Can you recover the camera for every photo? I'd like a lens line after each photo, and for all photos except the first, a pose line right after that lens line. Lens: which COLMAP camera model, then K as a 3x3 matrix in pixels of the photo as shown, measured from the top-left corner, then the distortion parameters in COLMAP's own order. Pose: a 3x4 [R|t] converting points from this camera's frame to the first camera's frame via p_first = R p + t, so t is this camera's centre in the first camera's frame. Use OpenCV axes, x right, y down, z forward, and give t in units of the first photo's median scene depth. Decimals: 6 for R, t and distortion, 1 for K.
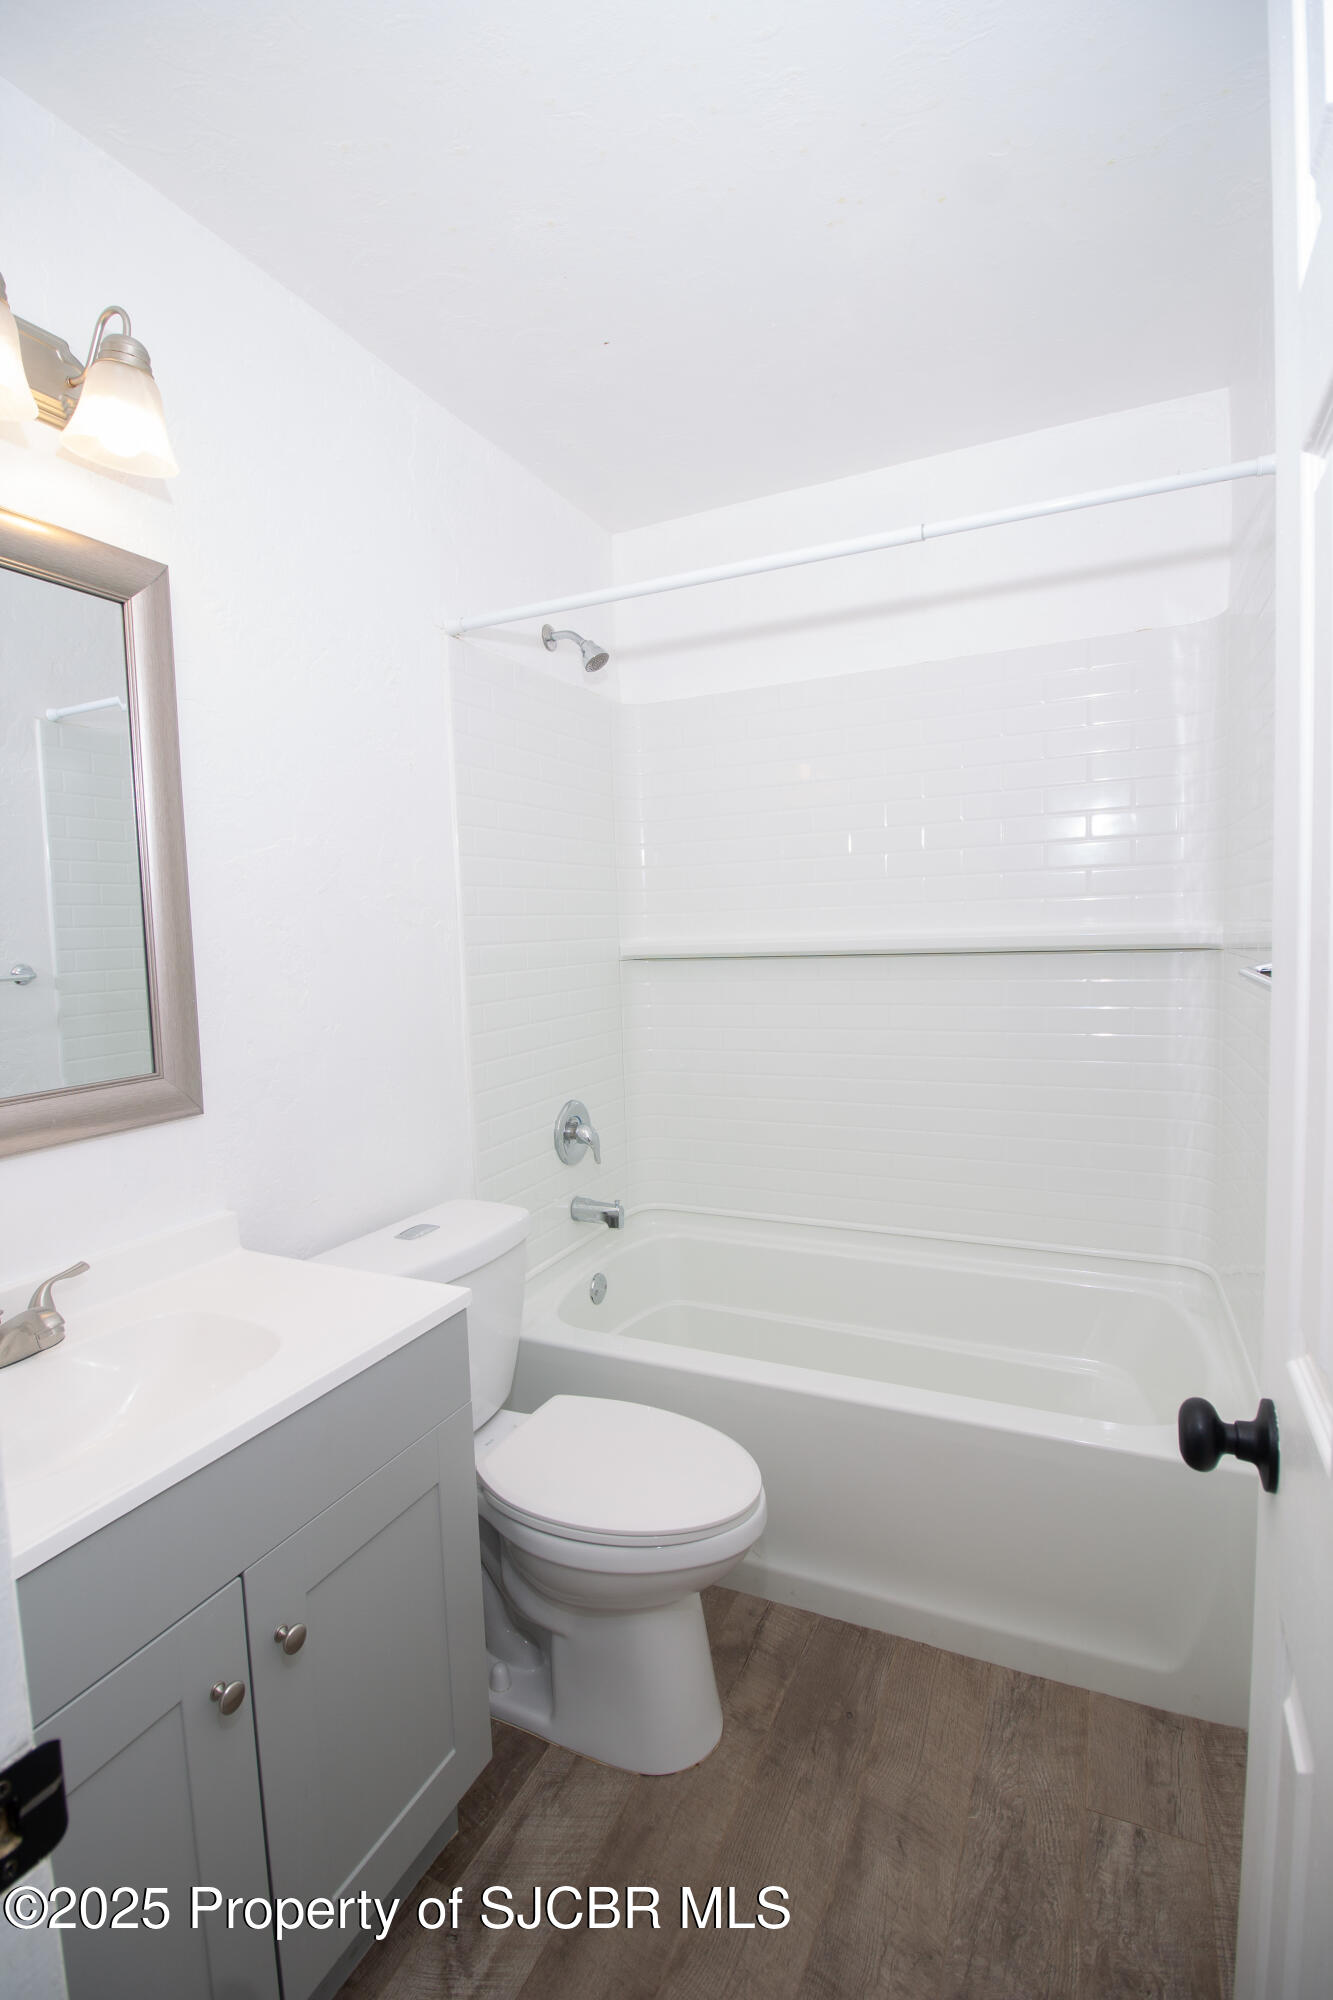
lens RADIAL K [[929.3, 0, 667.4], [0, 929.3, 983.1], [0, 0, 1]] dist [-0.000921, -0.012694]
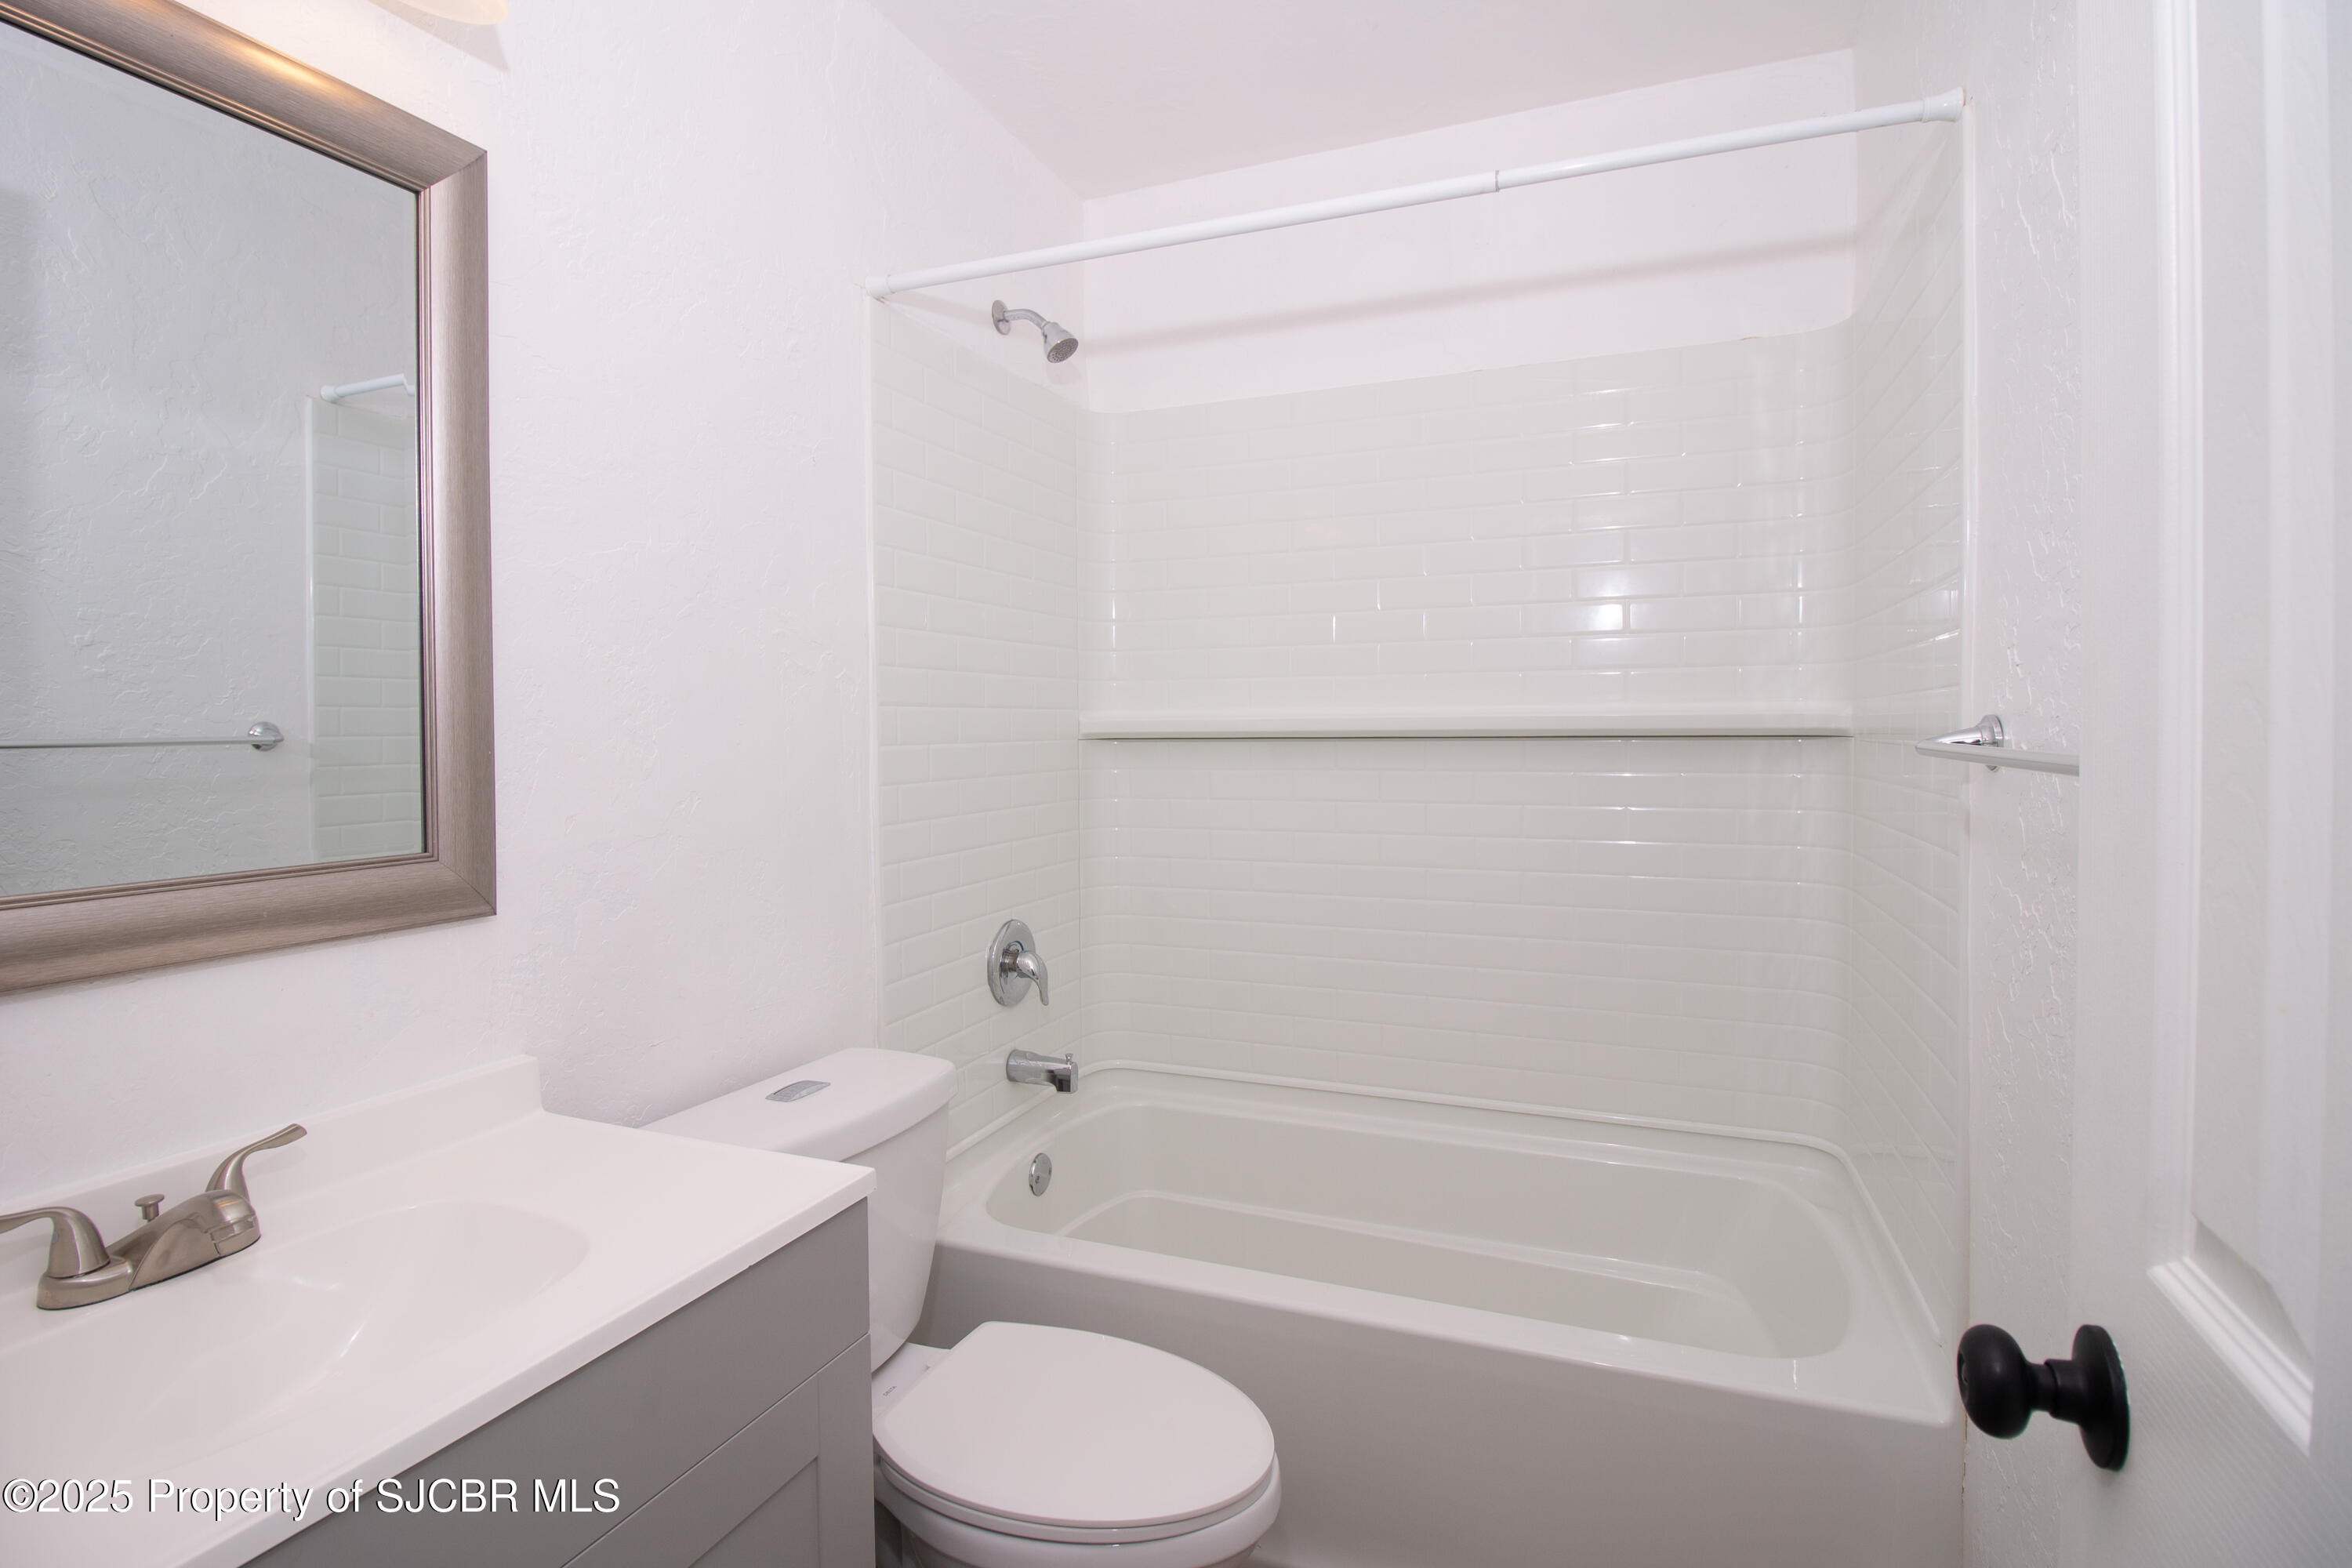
lens RADIAL K [[1092.9, 0, 1171.3], [0, 1092.9, 758.0], [0, 0, 1]] dist [-0.000921, -0.012694]
pose [[0.997834, 0.024712, 0.060971, -0.035698], [-0.021430, 0.998316, -0.053913, 0.045713], [-0.062200, 0.052490, 0.996682, 0.114705]]
